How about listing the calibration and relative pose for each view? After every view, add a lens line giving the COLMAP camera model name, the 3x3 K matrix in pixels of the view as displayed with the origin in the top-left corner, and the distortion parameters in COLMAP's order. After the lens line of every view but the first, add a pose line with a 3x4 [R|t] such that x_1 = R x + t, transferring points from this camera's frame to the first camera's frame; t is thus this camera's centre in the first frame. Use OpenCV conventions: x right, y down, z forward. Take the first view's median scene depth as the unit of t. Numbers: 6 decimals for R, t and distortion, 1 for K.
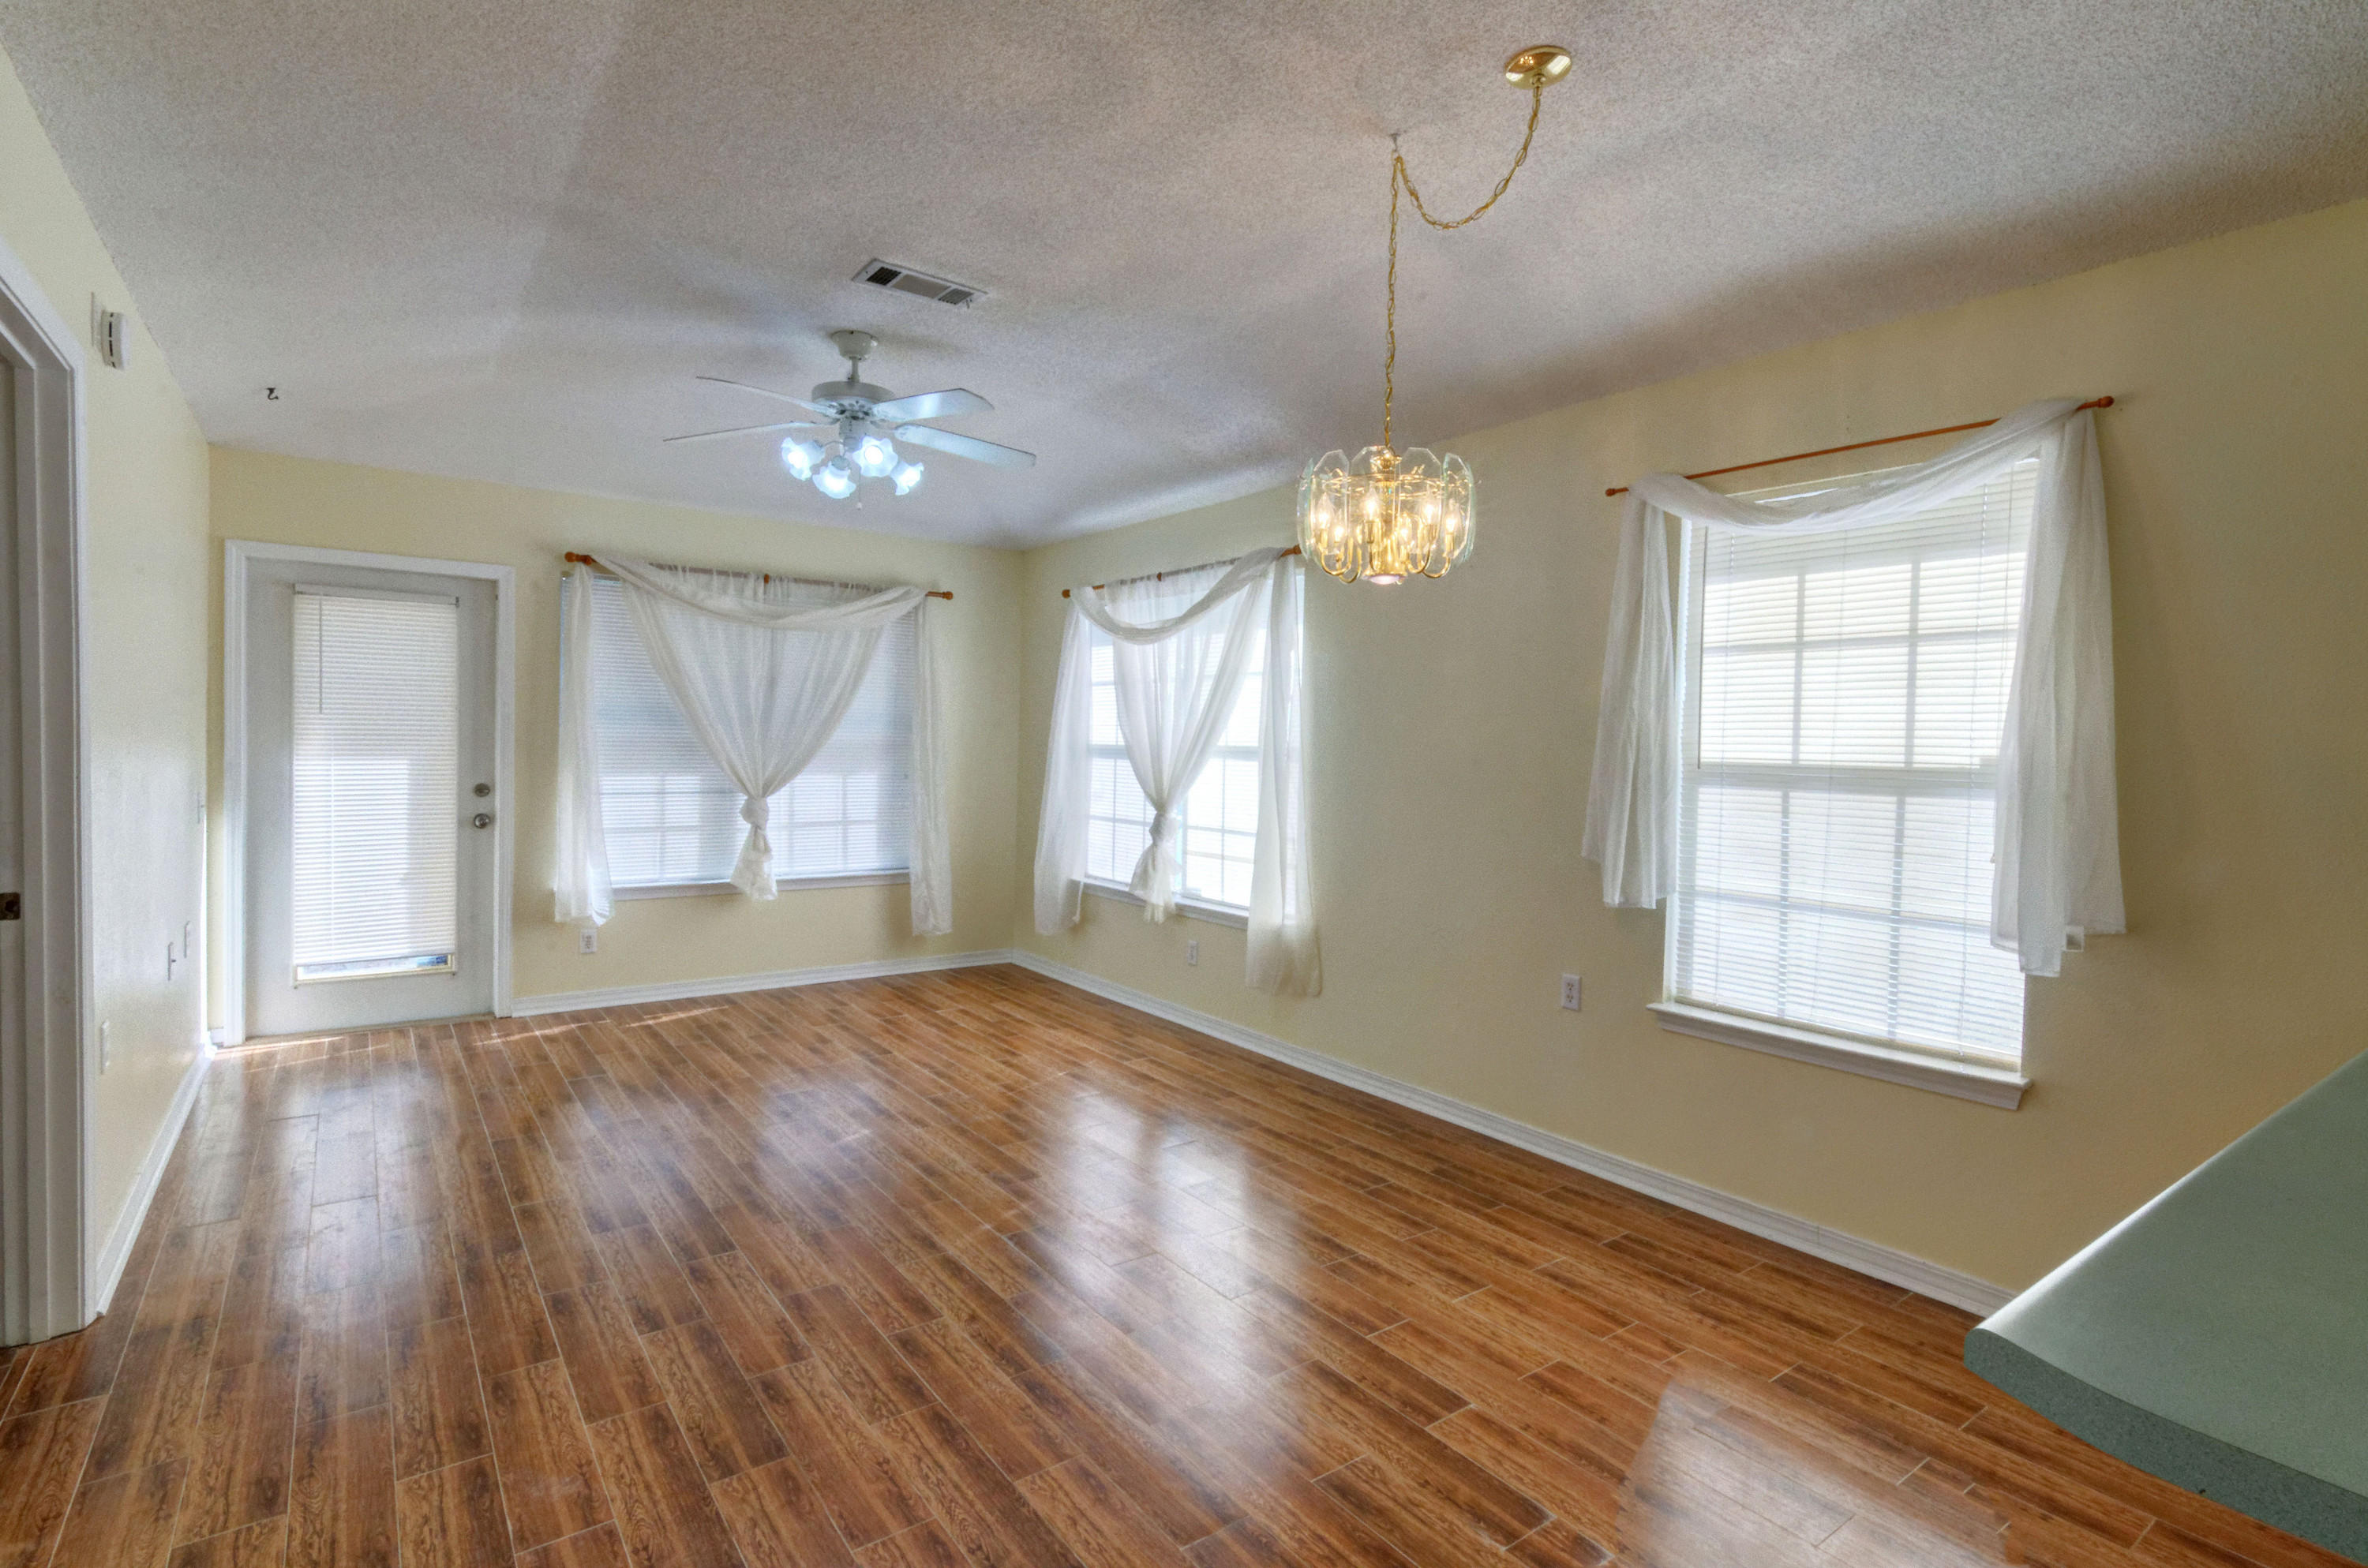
lens RADIAL K [[1129.6, 0, 1171.7], [0, 1129.6, 761.4], [0, 0, 1]] dist [0.011041, -0.000567]
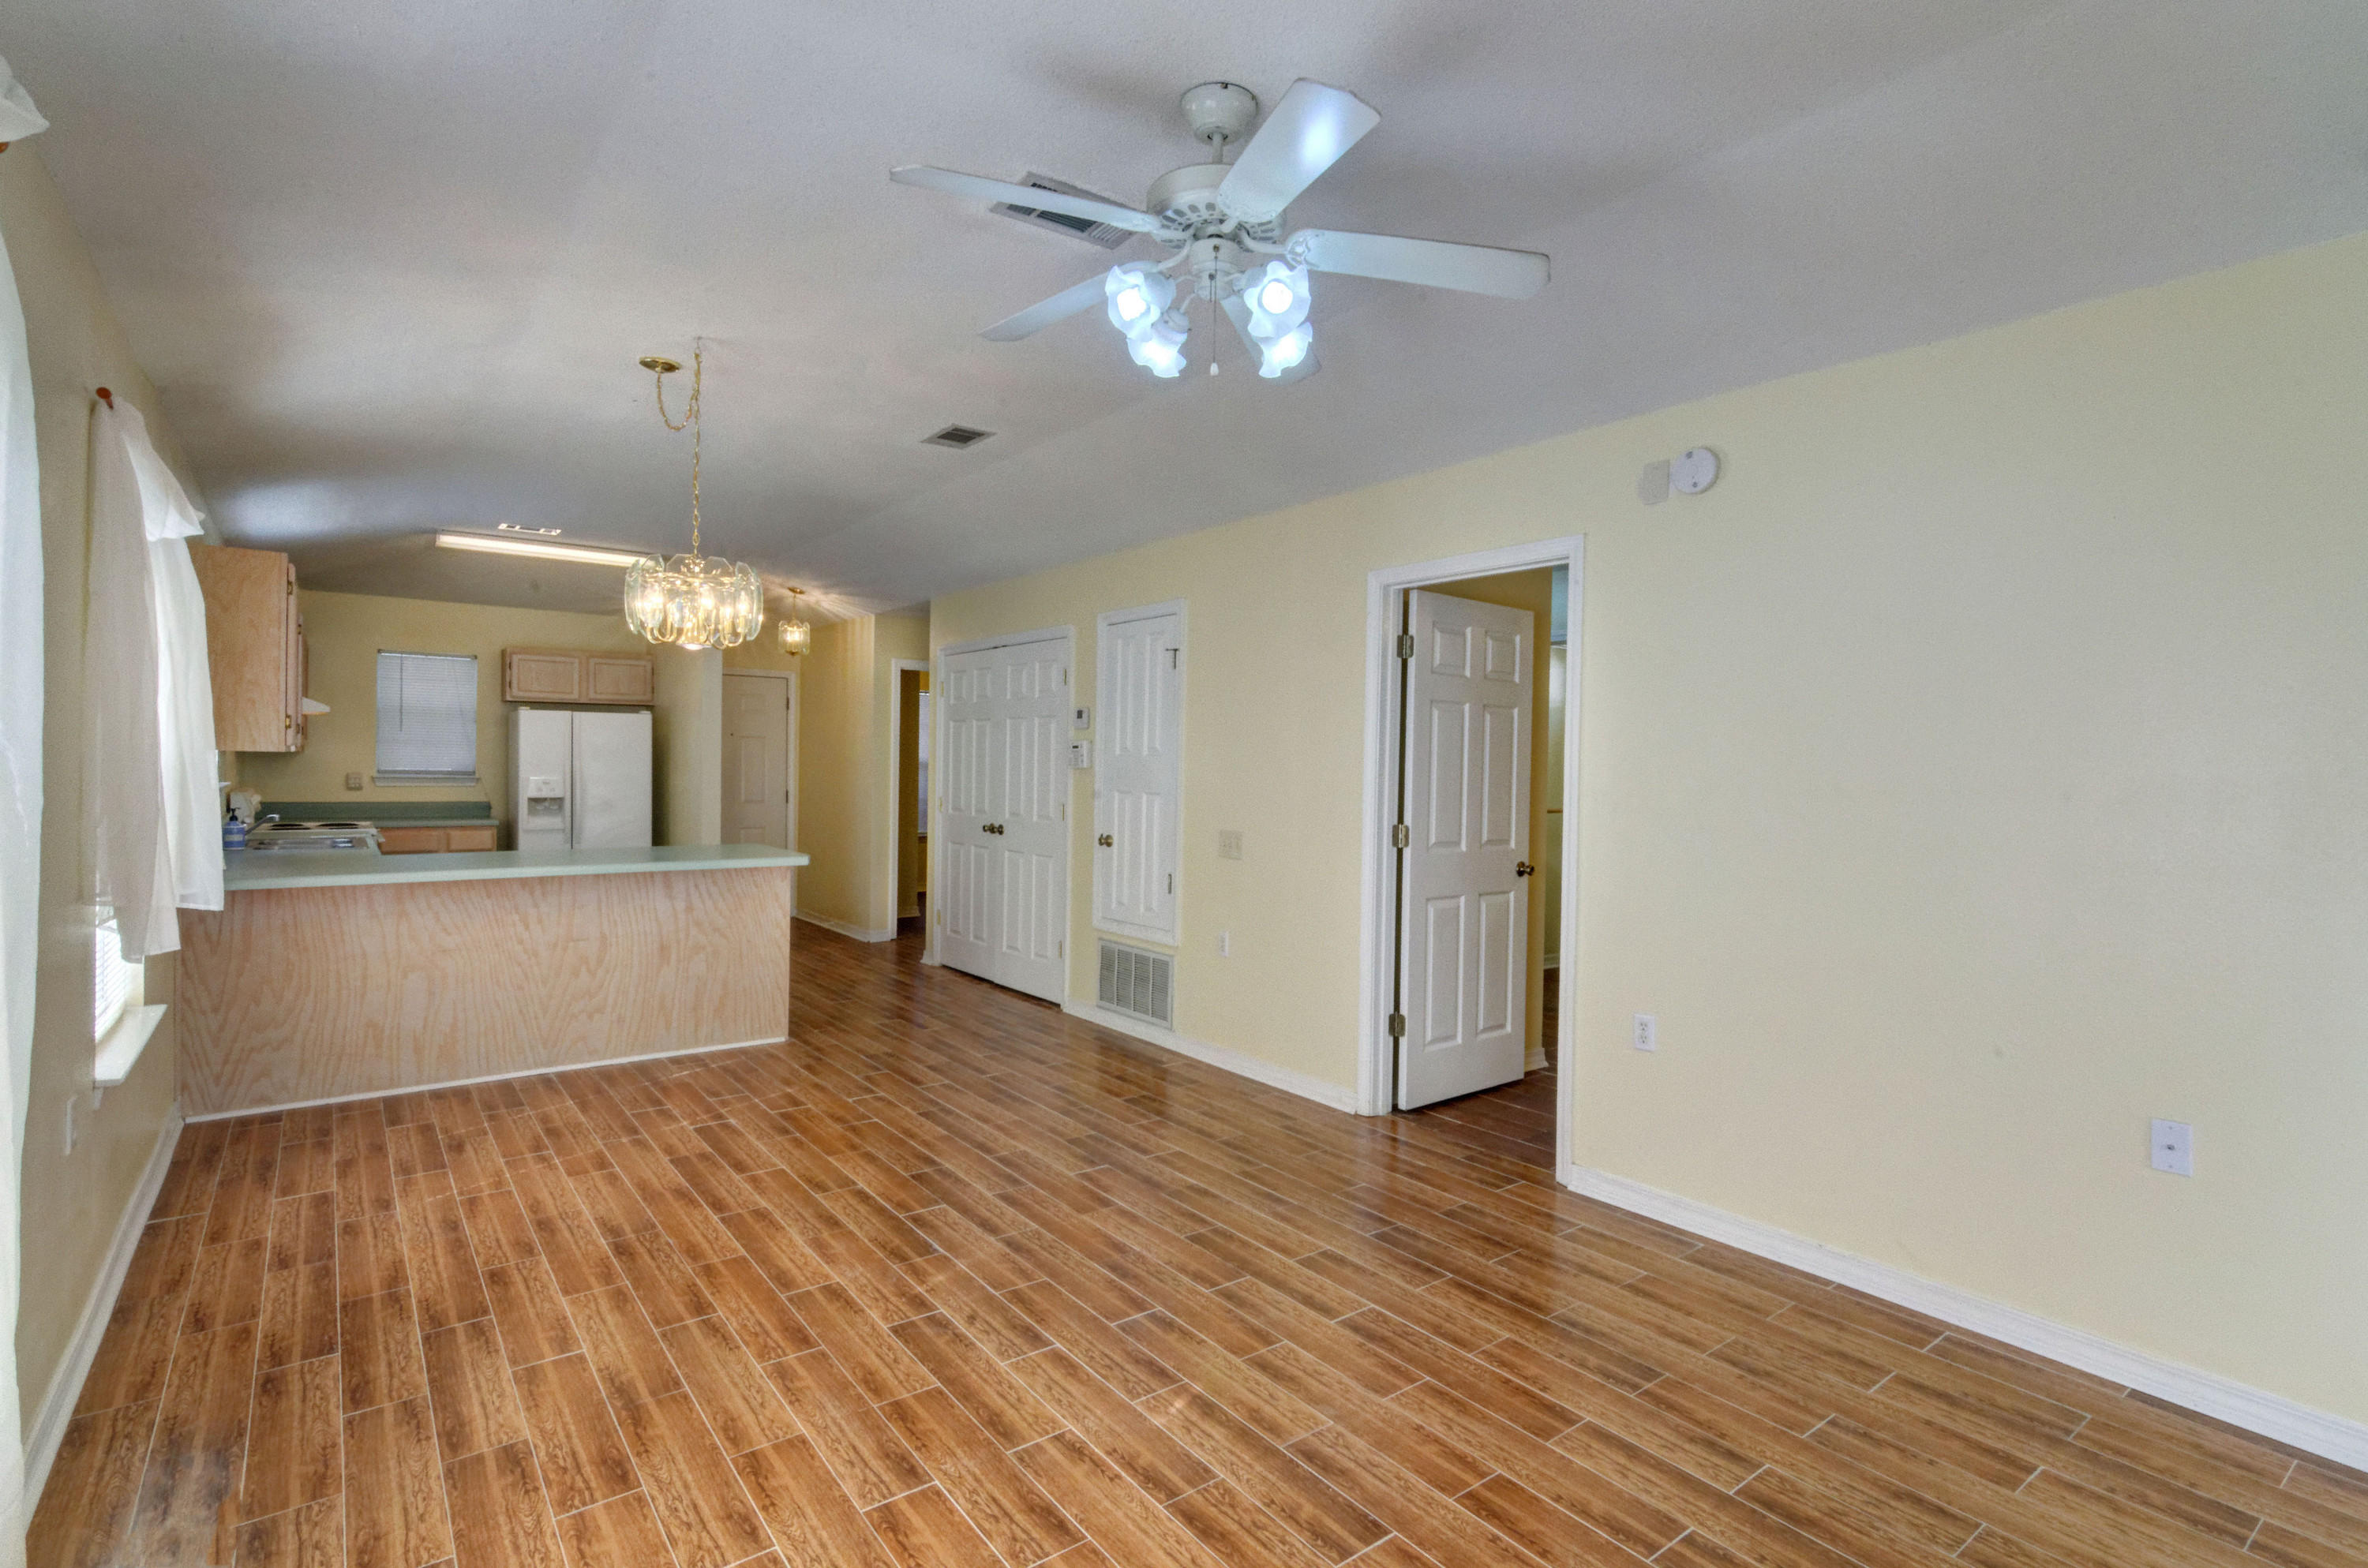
lens RADIAL K [[1129.6, 0, 1171.7], [0, 1129.6, 761.4], [0, 0, 1]] dist [0.011041, -0.000567]
pose [[-0.999203, -0.037104, -0.014747, -0.237776], [-0.037280, 0.999235, 0.011799, -0.034450], [0.014298, 0.012339, -0.999822, 1.481810]]
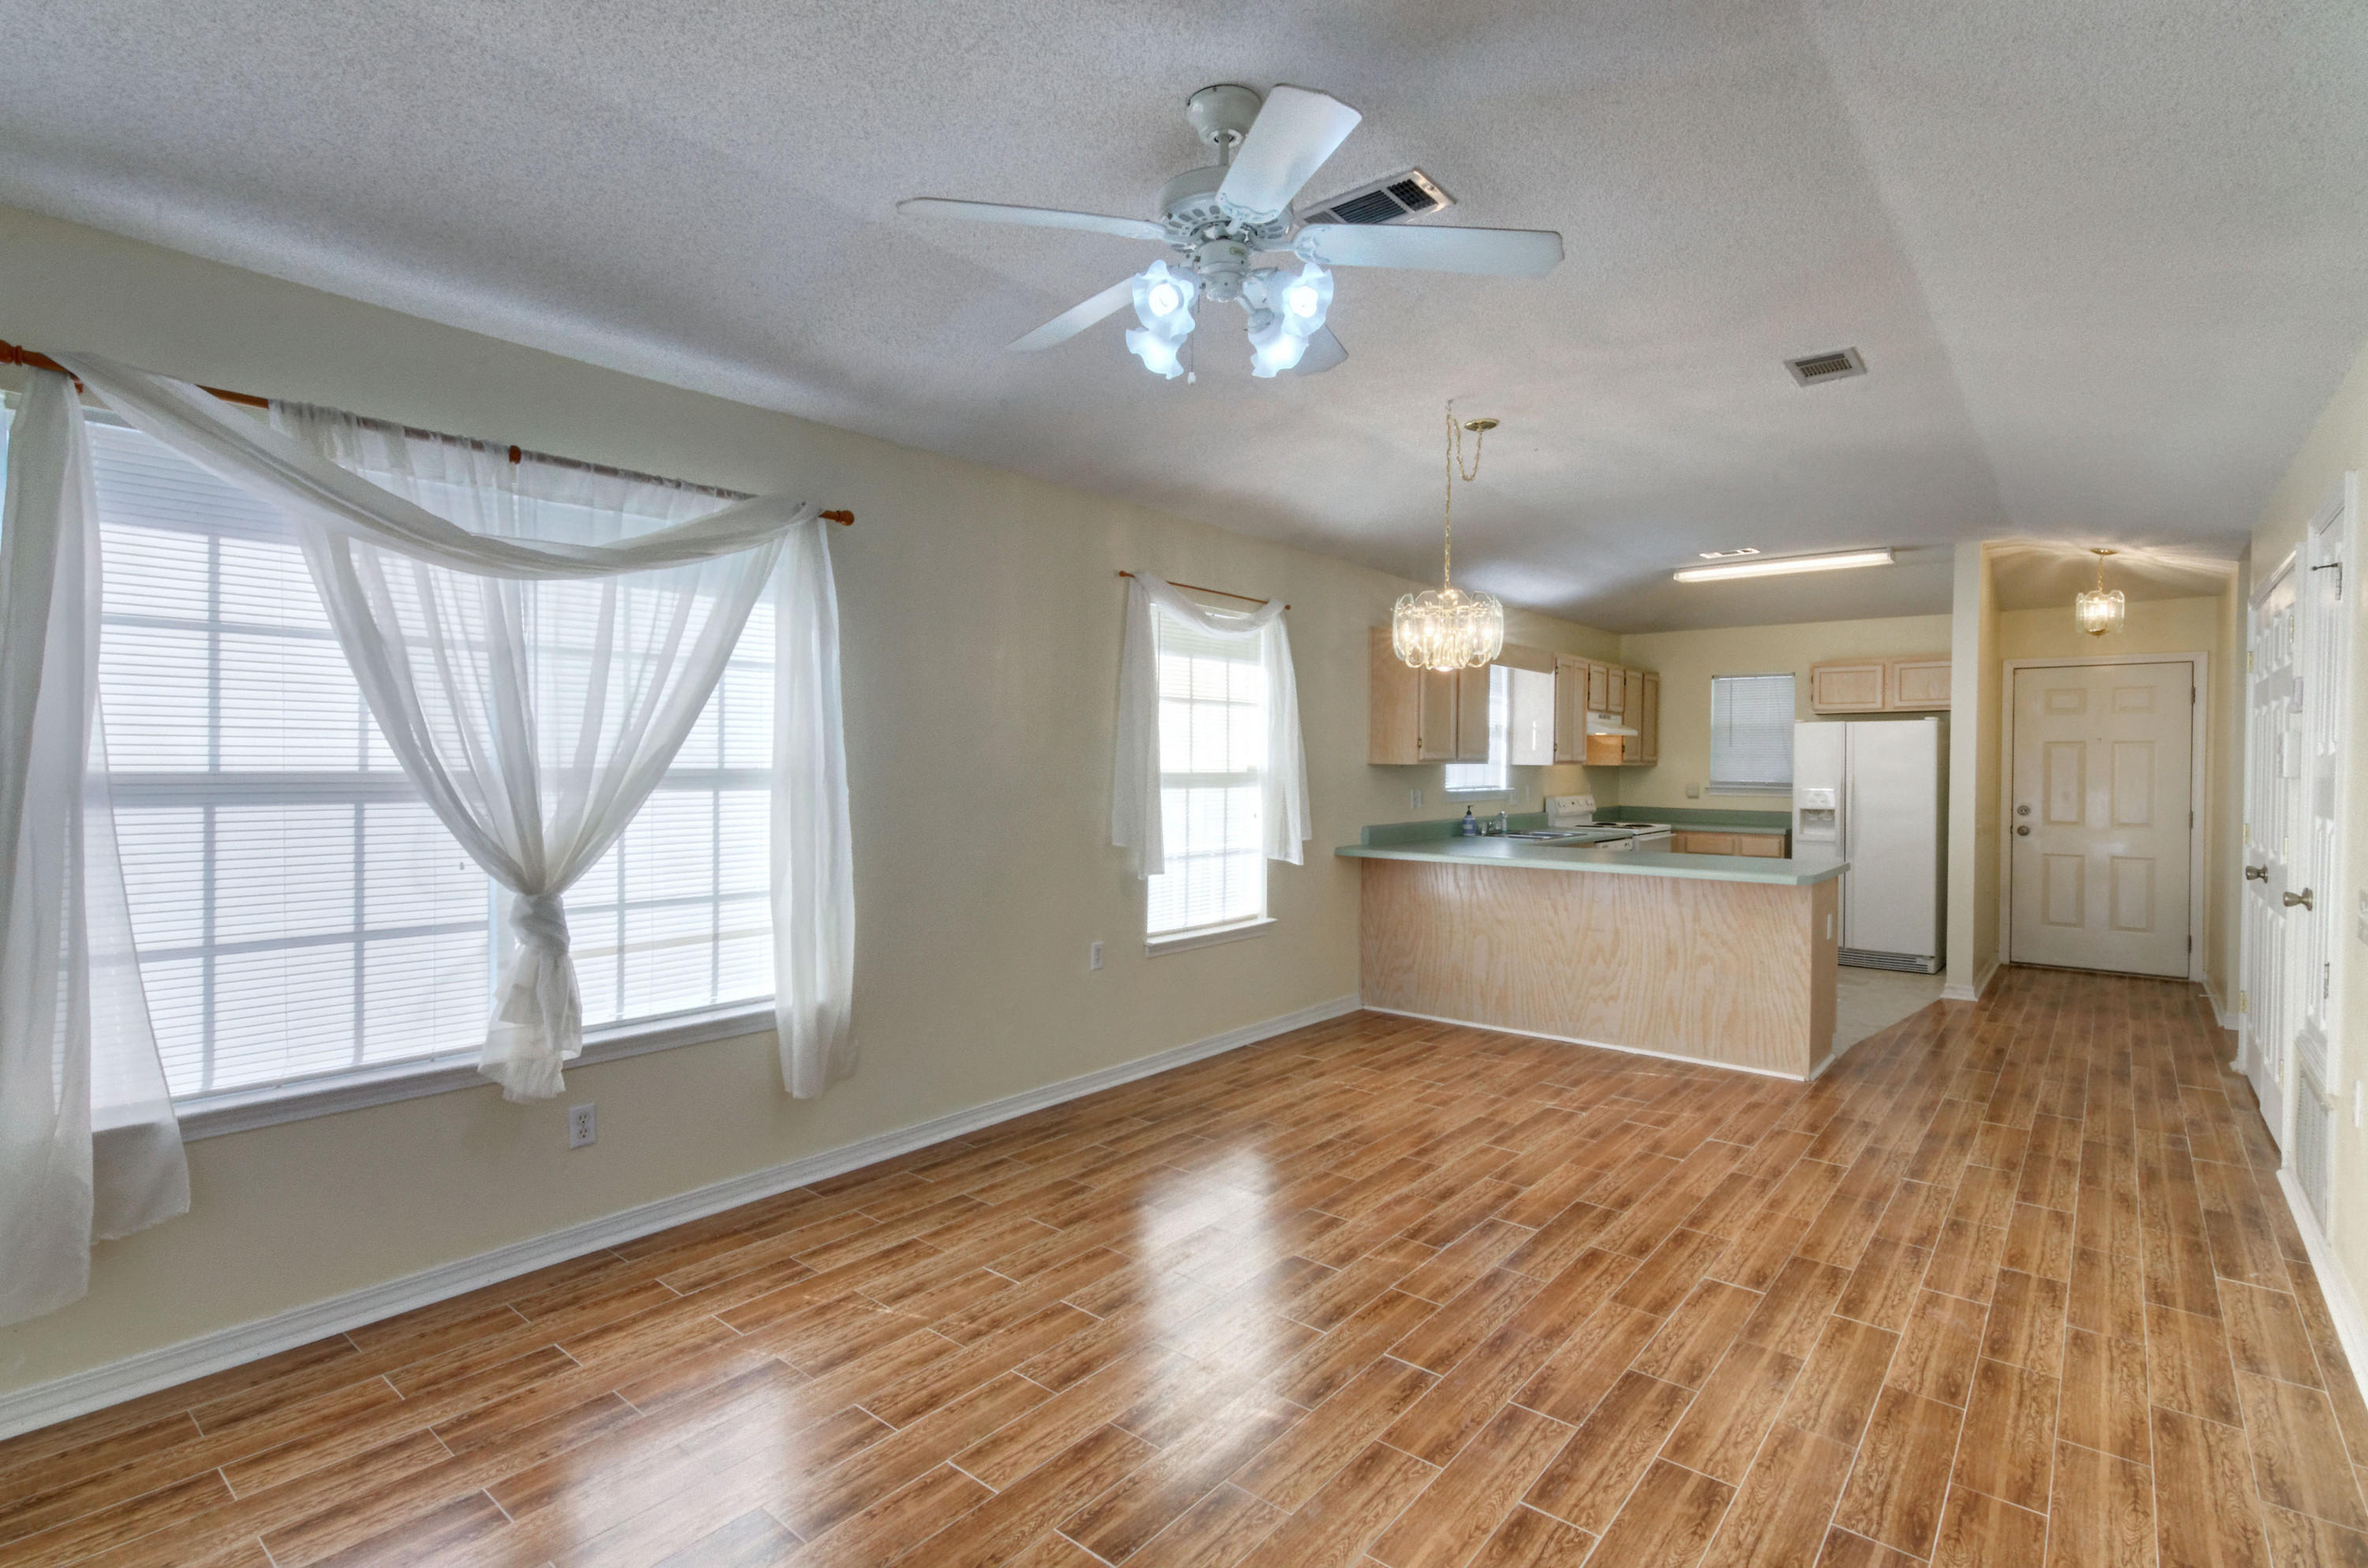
lens RADIAL K [[1129.6, 0, 1171.7], [0, 1129.6, 761.4], [0, 0, 1]] dist [0.011041, -0.000567]
pose [[-0.245520, -0.023013, 0.969118, -0.795833], [0.002128, 0.999703, 0.024278, -0.040895], [-0.969389, 0.008023, -0.245398, 1.091145]]
